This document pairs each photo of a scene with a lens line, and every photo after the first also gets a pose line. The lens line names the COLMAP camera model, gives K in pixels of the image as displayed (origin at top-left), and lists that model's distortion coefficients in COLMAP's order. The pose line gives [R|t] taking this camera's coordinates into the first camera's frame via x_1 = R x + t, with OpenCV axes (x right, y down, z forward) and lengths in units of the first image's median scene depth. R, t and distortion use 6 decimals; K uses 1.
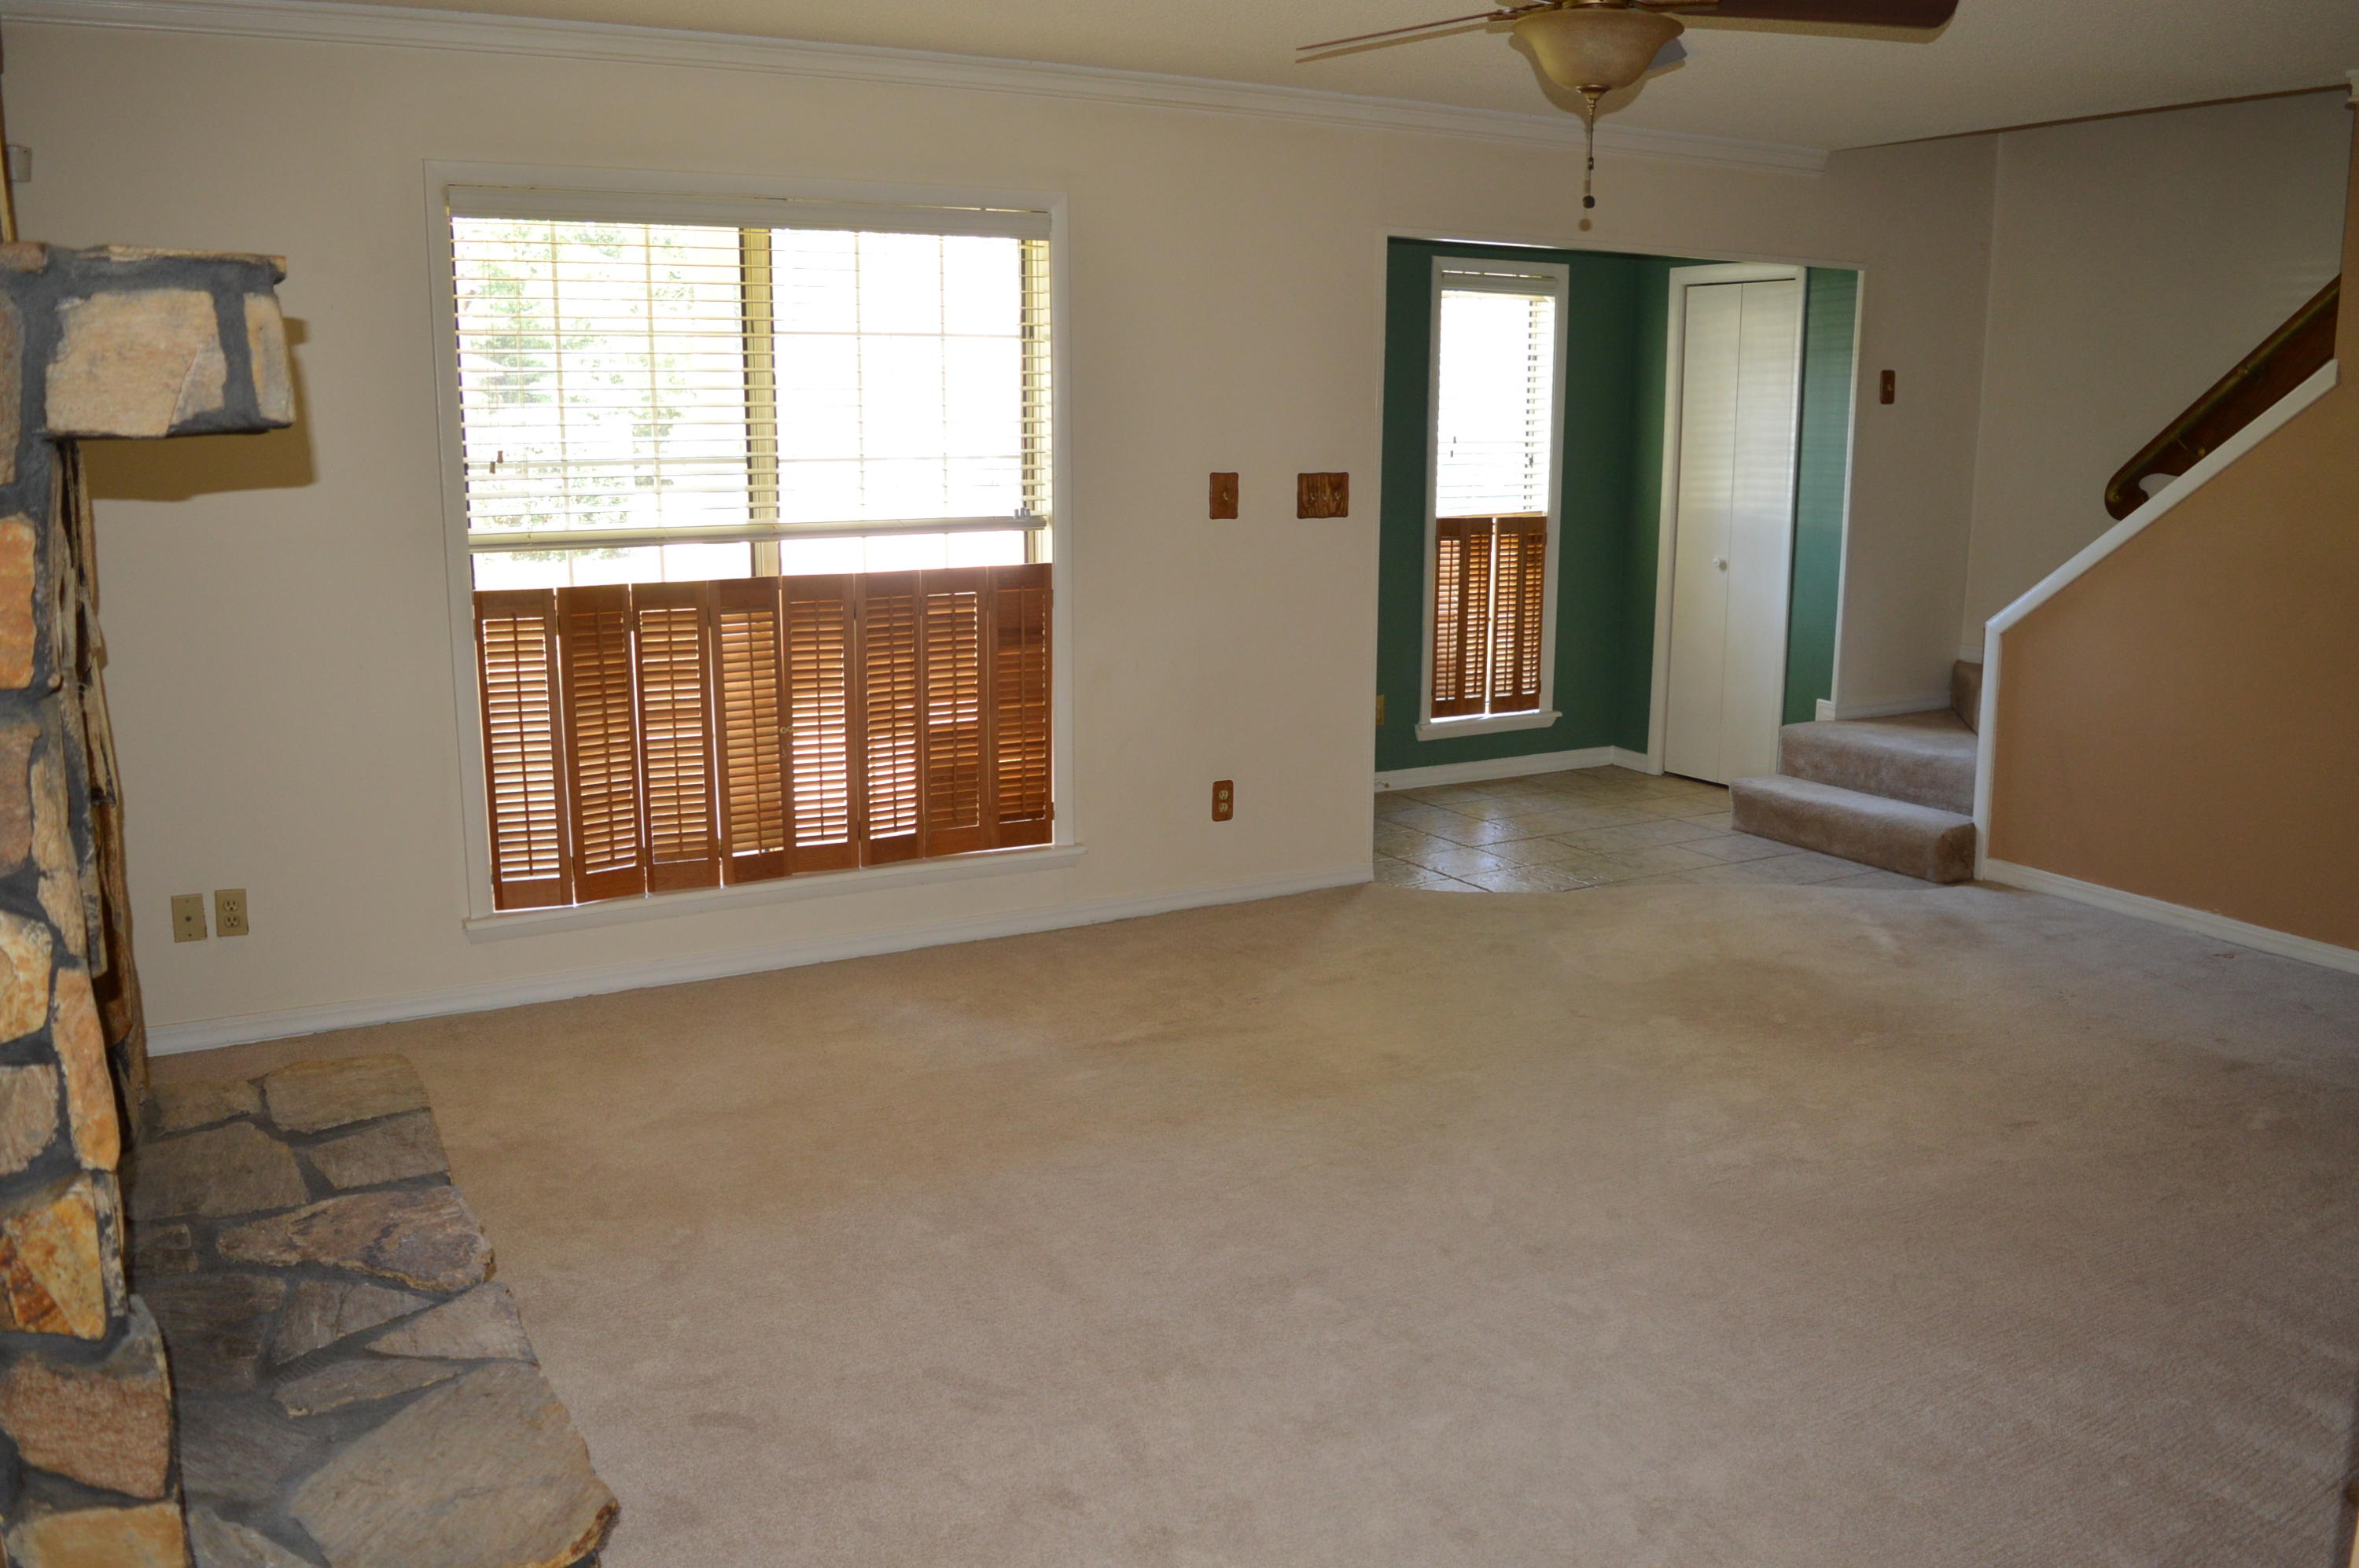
lens RADIAL K [[1901.9, 0, 1179.5], [0, 1901.9, 784.0], [0, 0, 1]] dist [0.003053, 0.001937]
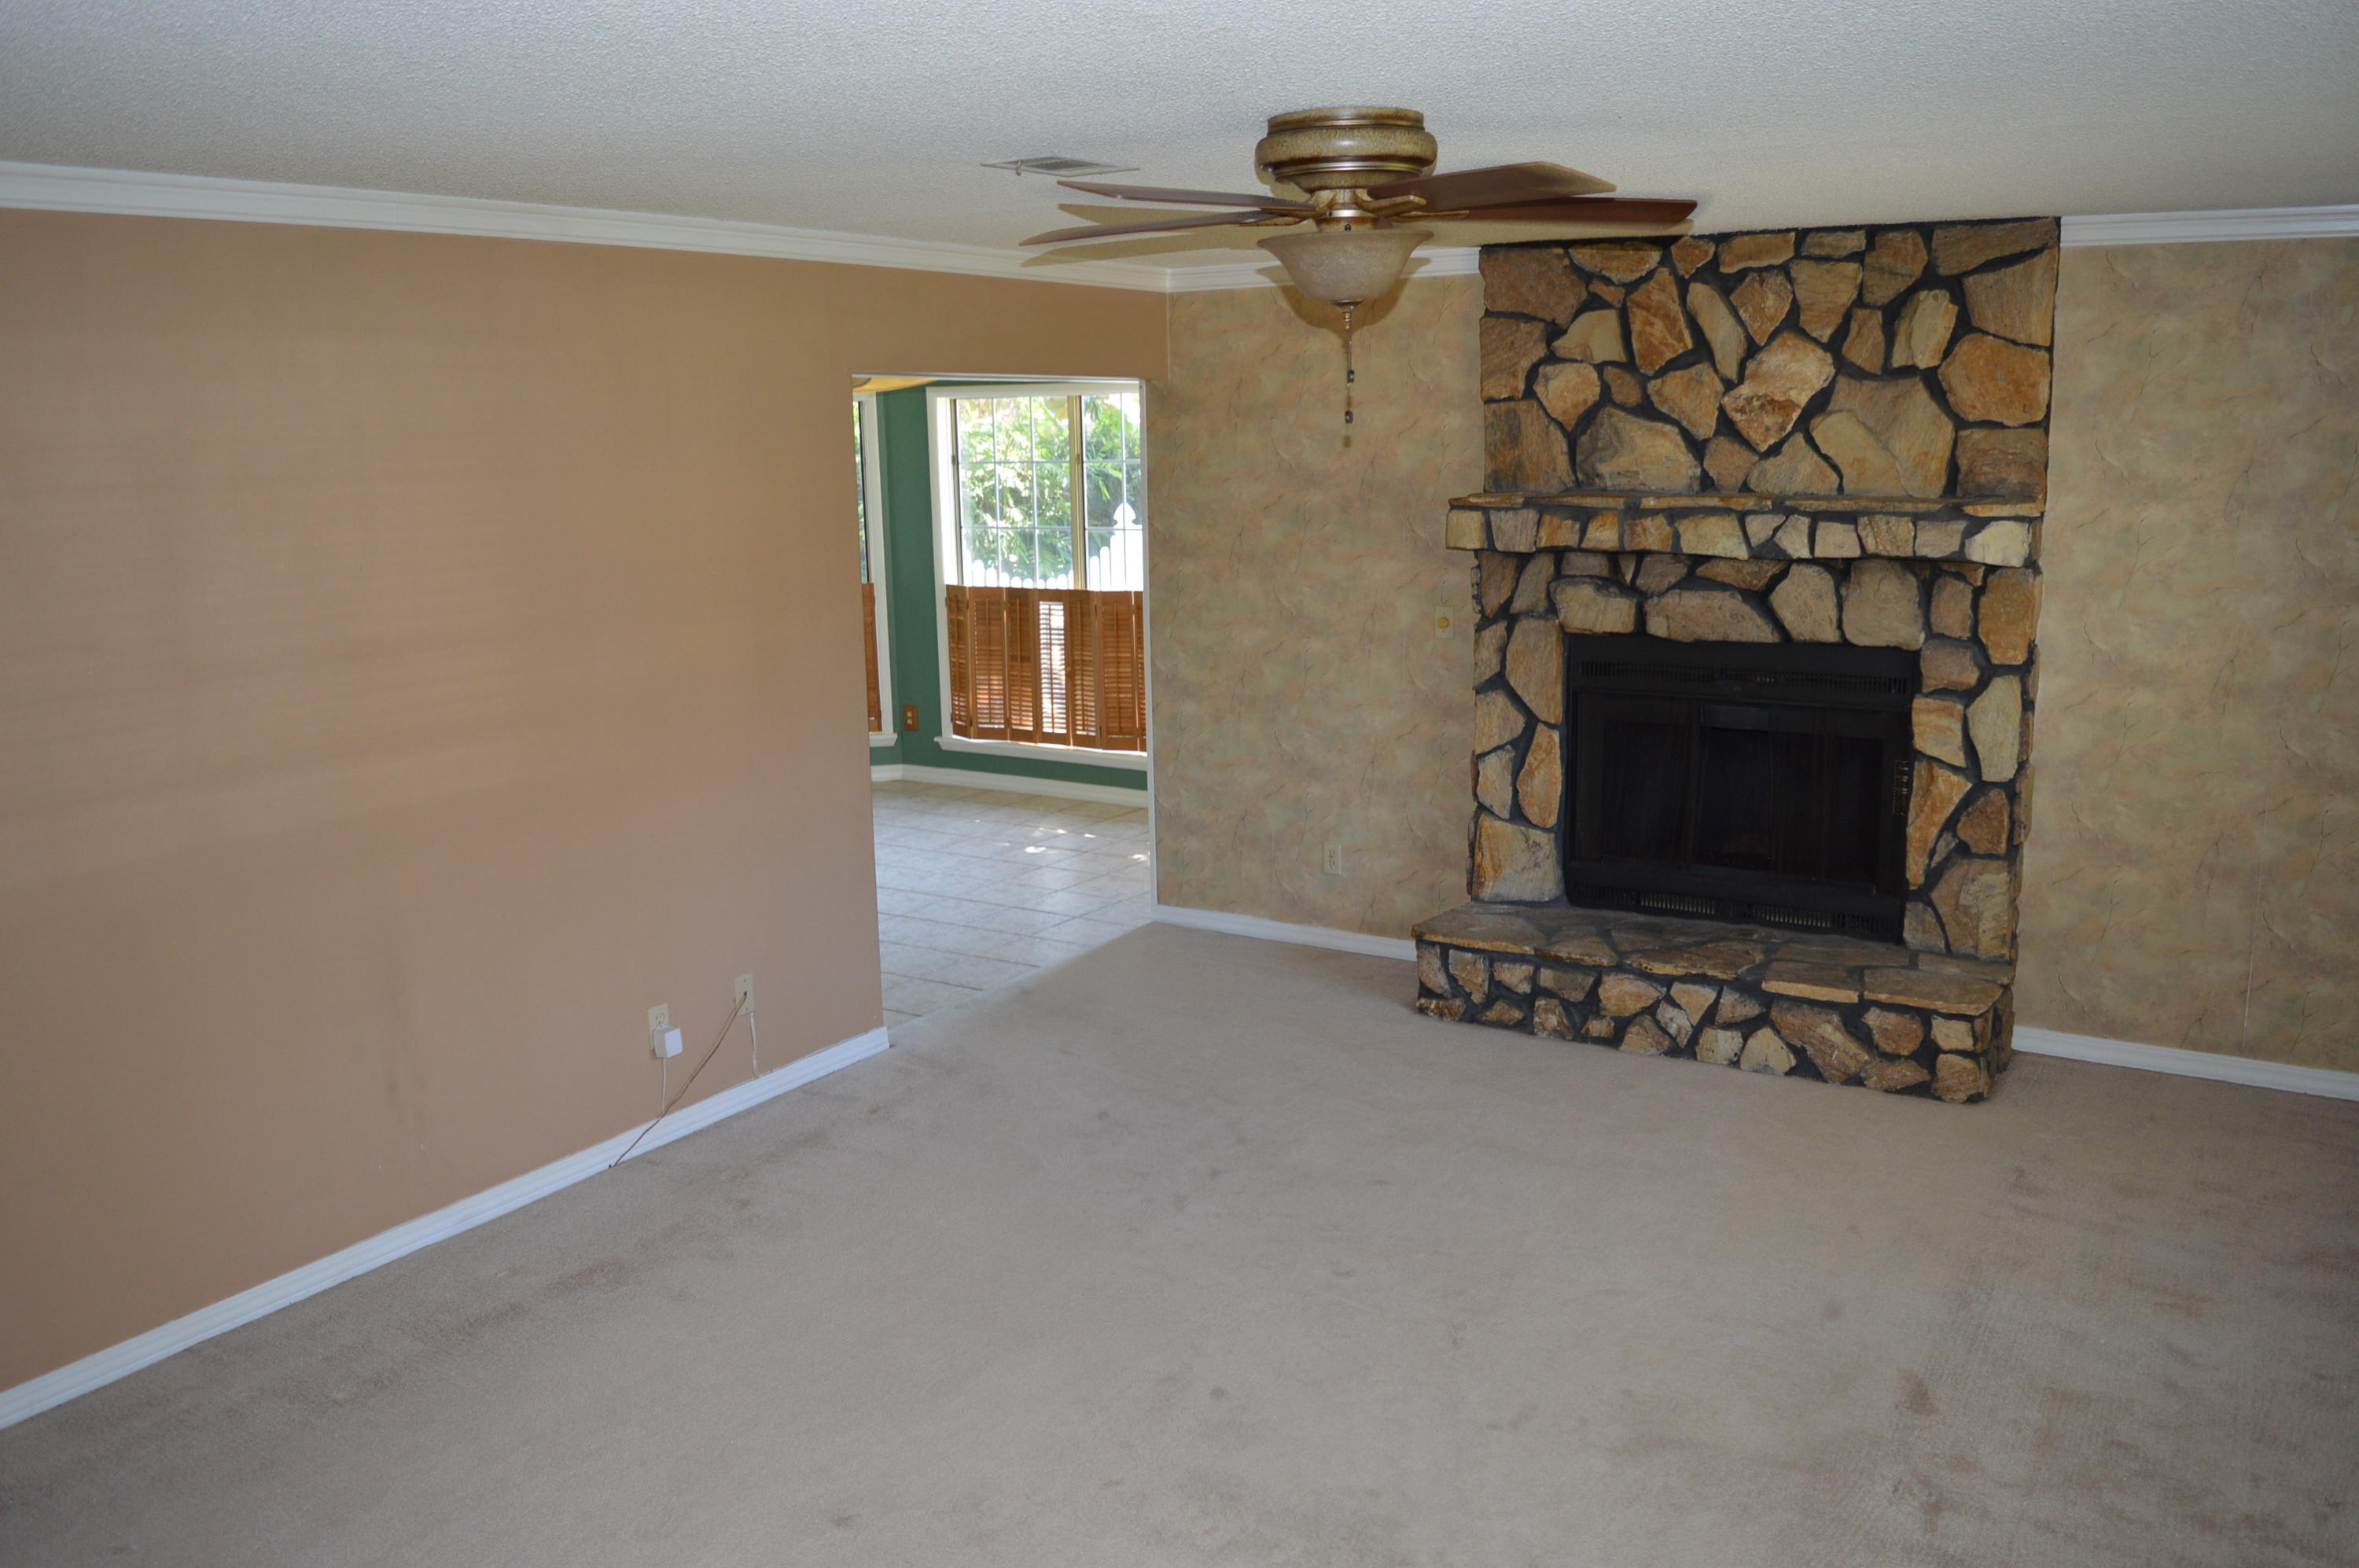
lens RADIAL K [[1901.9, 0, 1179.5], [0, 1901.9, 784.0], [0, 0, 1]] dist [0.003053, 0.001937]
pose [[-0.899408, 0.104437, -0.424451, 0.928957], [-0.061732, 0.930957, 0.359873, -0.635093], [0.432730, 0.349875, -0.830863, 2.428615]]
